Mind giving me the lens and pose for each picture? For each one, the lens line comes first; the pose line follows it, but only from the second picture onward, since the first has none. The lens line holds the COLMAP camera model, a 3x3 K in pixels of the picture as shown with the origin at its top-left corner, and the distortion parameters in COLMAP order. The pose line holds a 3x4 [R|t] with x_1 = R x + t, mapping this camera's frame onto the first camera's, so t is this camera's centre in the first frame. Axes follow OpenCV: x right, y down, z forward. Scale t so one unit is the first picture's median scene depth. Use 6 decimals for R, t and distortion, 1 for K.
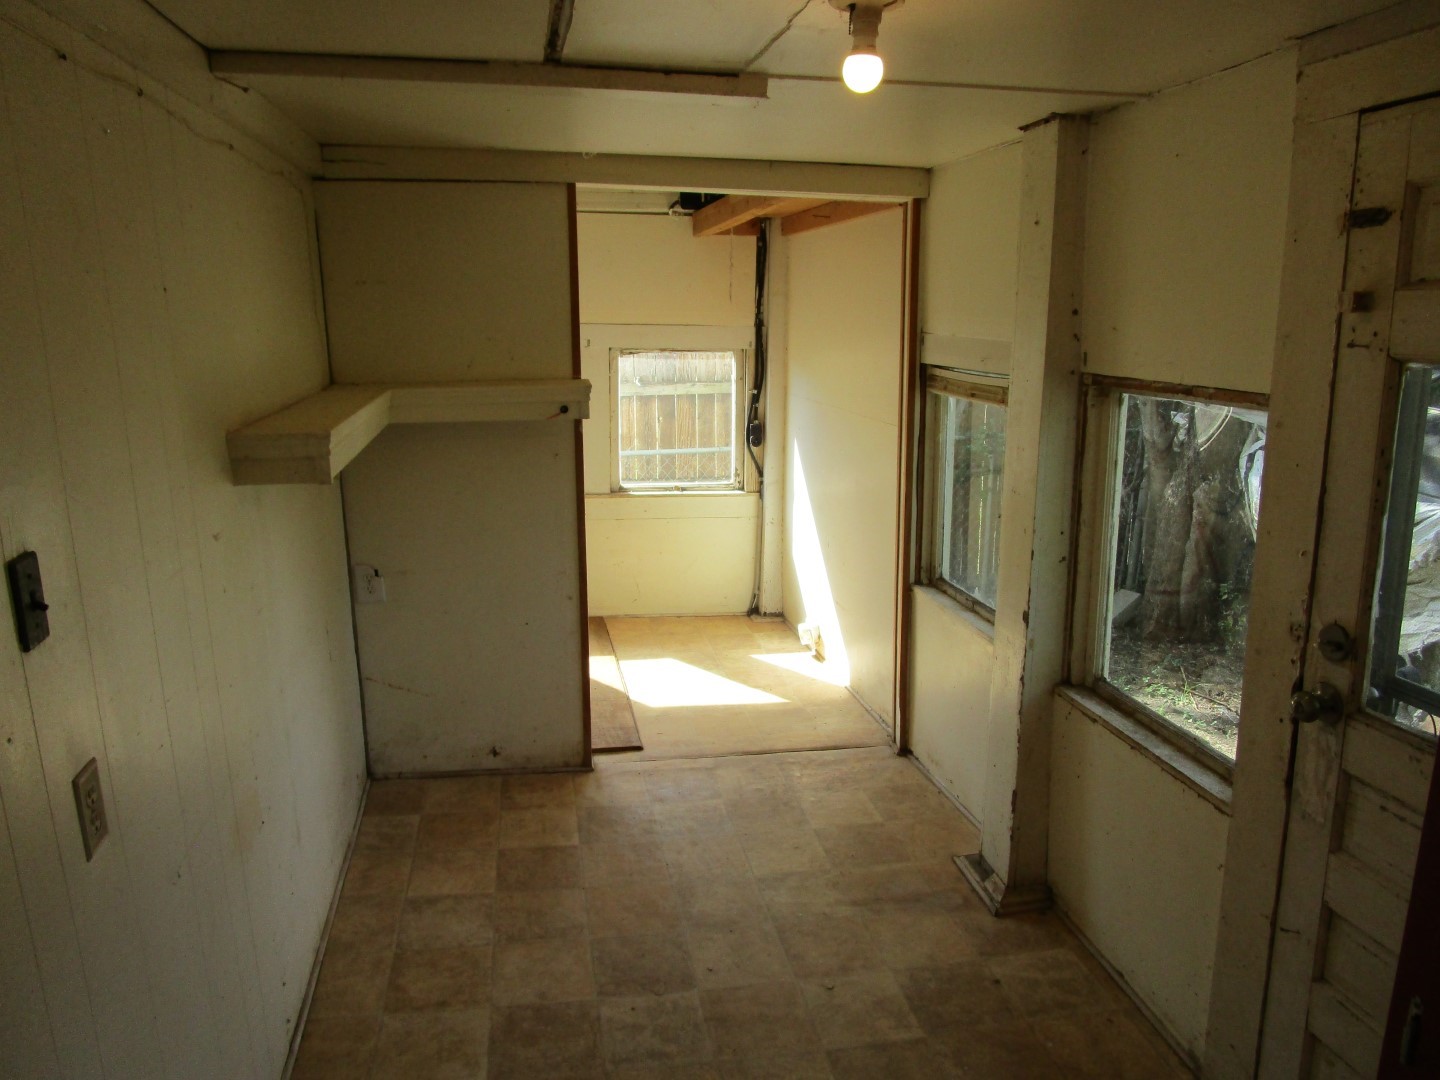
lens RADIAL K [[1024.1, 0, 717.6], [0, 1024.1, 536.6], [0, 0, 1]] dist [-0.029886, 0.016339]
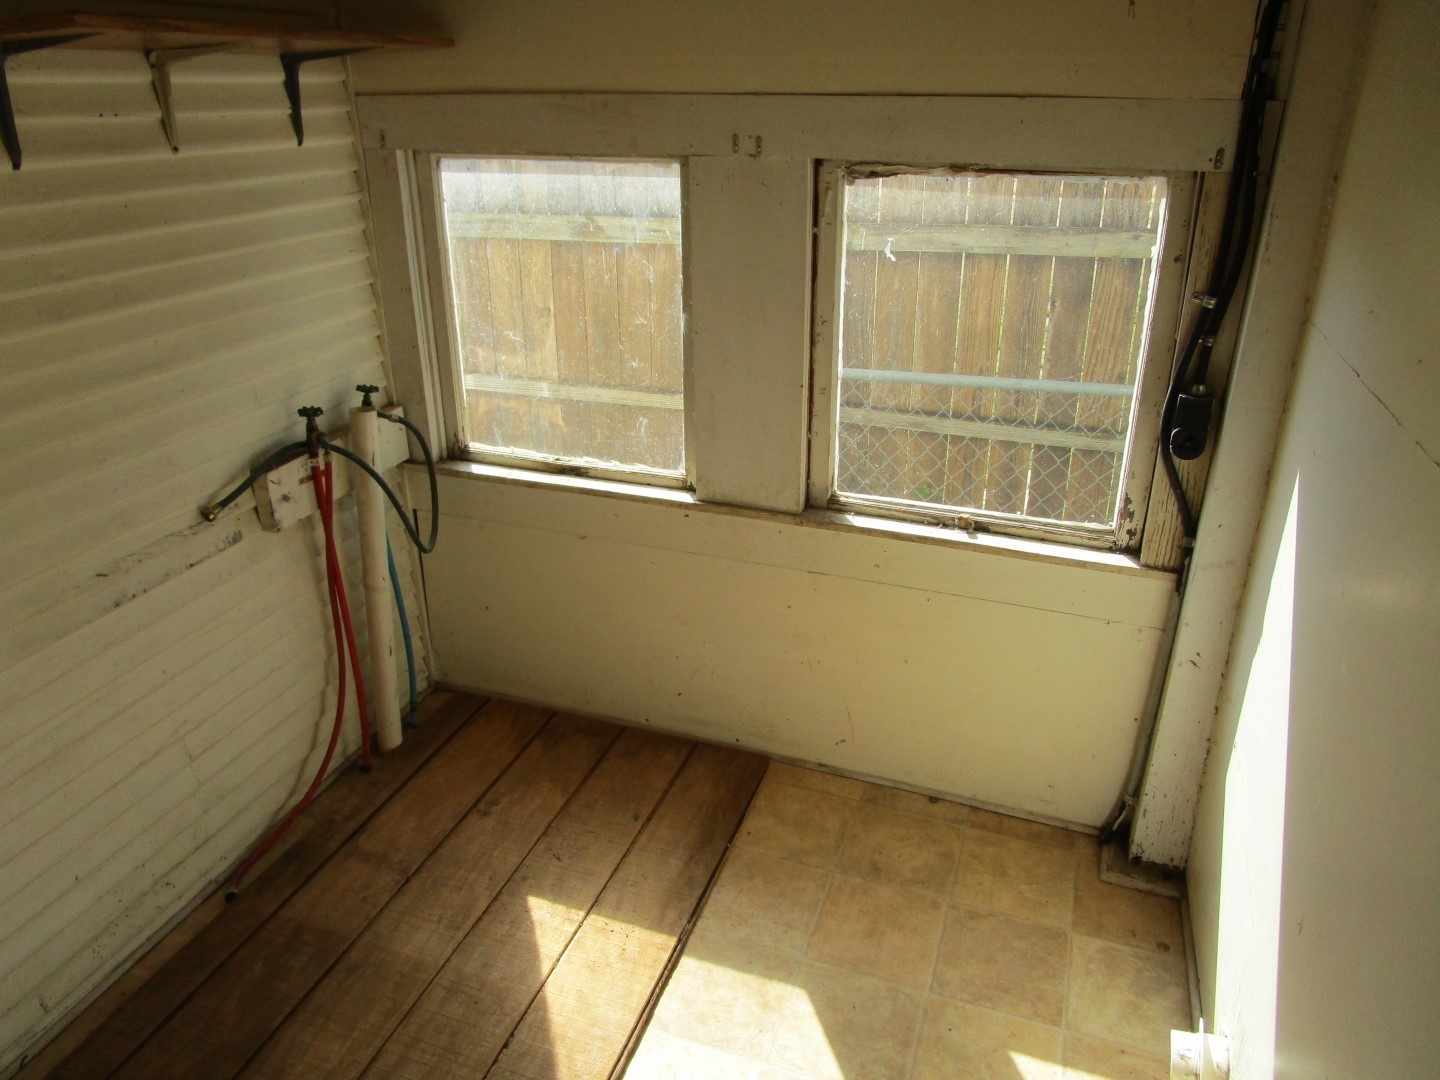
lens RADIAL K [[1024.1, 0, 722.3], [0, 1024.1, 544.9], [0, 0, 1]] dist [-0.029886, 0.016339]
pose [[0.863778, 0.197402, -0.463595, 0.067983], [-0.100612, 0.969106, 0.225190, -0.120768], [0.493725, -0.147871, 0.856954, 0.602819]]
